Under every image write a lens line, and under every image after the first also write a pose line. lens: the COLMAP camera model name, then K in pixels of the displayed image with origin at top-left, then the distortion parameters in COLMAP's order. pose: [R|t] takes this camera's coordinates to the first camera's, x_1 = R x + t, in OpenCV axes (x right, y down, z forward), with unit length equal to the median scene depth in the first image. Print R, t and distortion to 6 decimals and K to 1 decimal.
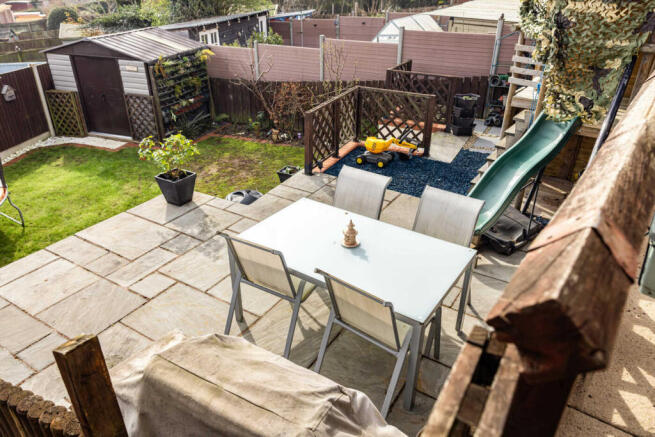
lens RADIAL K [[465.3, 0, 328.4], [0, 465.3, 215.9], [0, 0, 1]] dist [0.010742, -0.002914]
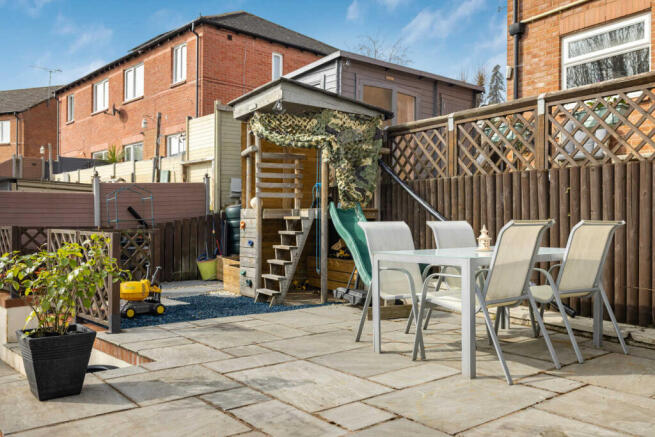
lens RADIAL K [[559.0, 0, 326.7], [0, 559.0, 216.2], [0, 0, 1]] dist [-0.003536, 0.001575]
pose [[0.339397, 0.015690, 0.940512, -0.452995], [0.439147, 0.881566, -0.173179, 0.020450], [-0.831841, 0.471799, 0.292311, 0.334398]]
